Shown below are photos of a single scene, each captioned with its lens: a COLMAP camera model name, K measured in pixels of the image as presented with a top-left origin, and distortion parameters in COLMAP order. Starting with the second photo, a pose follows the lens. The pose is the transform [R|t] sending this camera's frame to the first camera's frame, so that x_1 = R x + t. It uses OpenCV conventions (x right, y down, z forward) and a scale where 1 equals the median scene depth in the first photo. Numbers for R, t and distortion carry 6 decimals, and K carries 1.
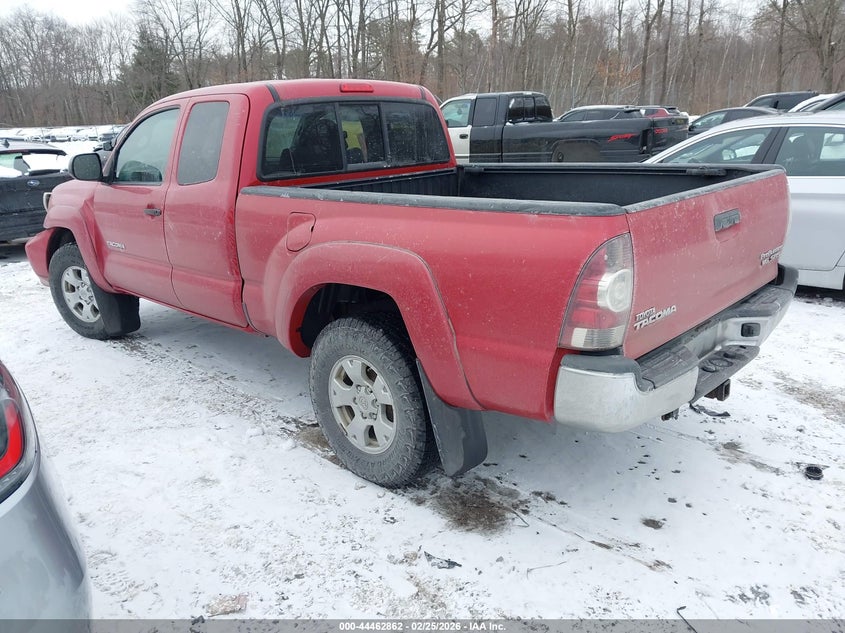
lens RADIAL K [[642.0, 0, 422.5], [0, 642.0, 316.5], [0, 0, 1]] dist [0.001089, 0.000041]
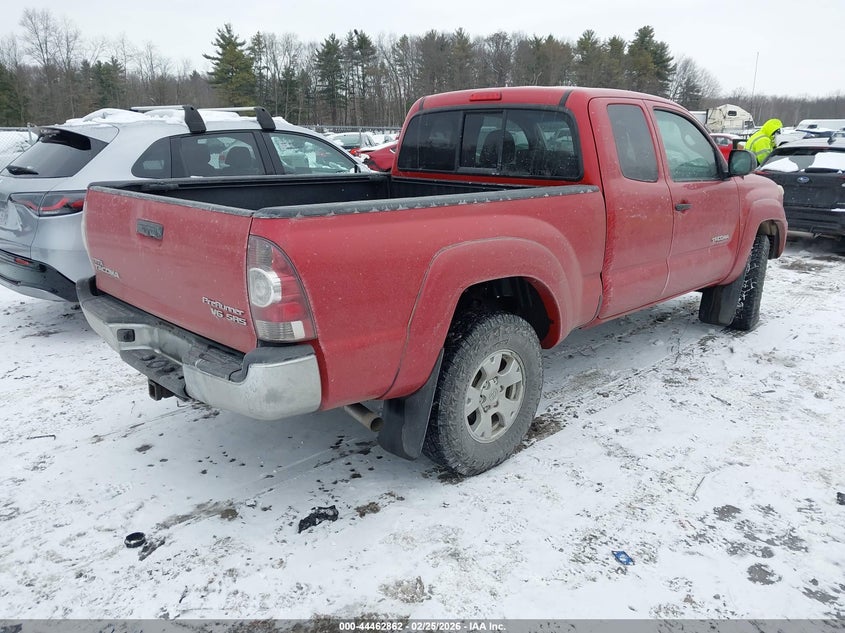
lens RADIAL K [[642.0, 0, 422.5], [0, 642.0, 316.5], [0, 0, 1]] dist [0.001089, 0.000041]
pose [[0.010214, 0.308834, -0.951061, 1.068925], [-0.295905, 0.909447, 0.292143, -0.322777], [0.955163, 0.278440, 0.100674, 0.947642]]
